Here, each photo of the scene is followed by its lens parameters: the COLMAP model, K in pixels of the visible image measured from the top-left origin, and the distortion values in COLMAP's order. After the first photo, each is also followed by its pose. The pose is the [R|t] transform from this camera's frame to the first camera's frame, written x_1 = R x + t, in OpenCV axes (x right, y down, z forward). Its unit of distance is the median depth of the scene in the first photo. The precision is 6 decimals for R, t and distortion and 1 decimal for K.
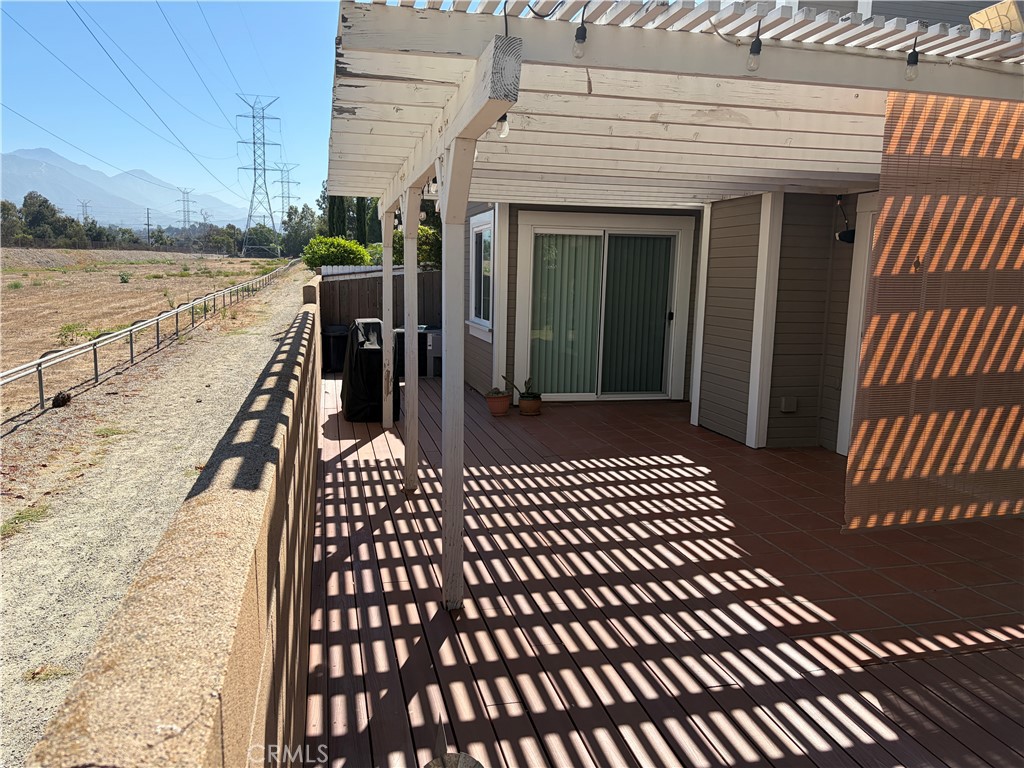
lens RADIAL K [[770.1, 0, 515.1], [0, 770.1, 383.7], [0, 0, 1]] dist [0.050787, -0.037216]
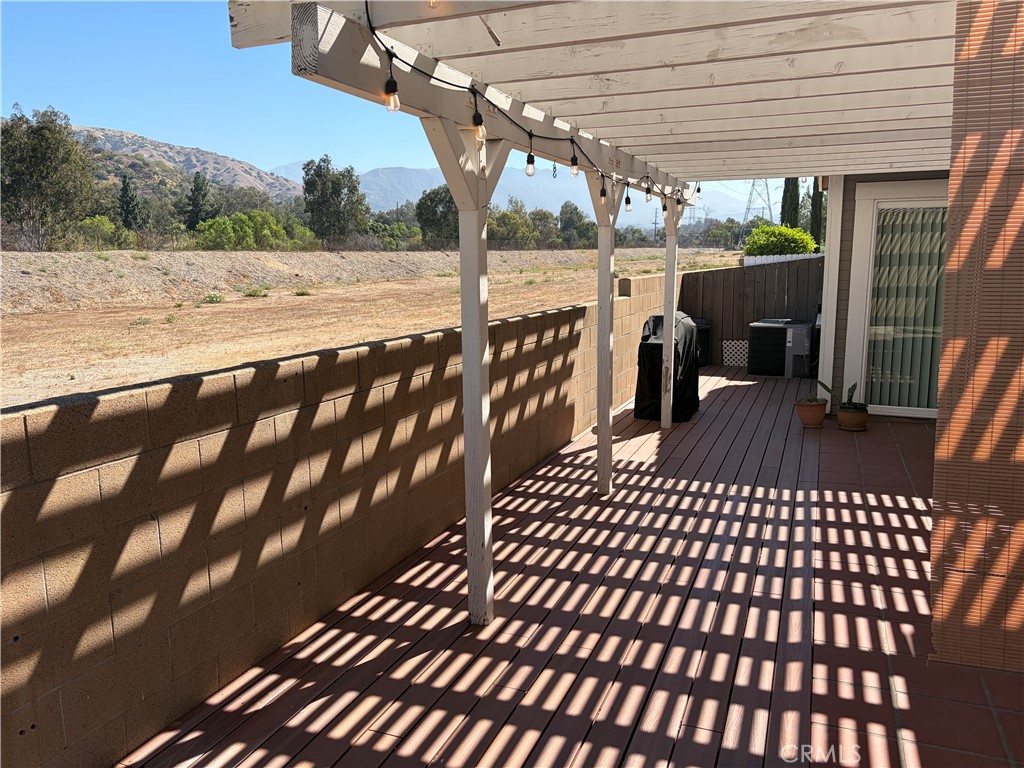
lens RADIAL K [[770.1, 0, 516.5], [0, 770.1, 383.4], [0, 0, 1]] dist [0.050787, -0.037216]
pose [[0.819328, 0.064158, -0.569723, 0.367605], [-0.058464, 0.997888, 0.028296, -0.022167], [0.570336, 0.010124, 0.821349, 0.198112]]
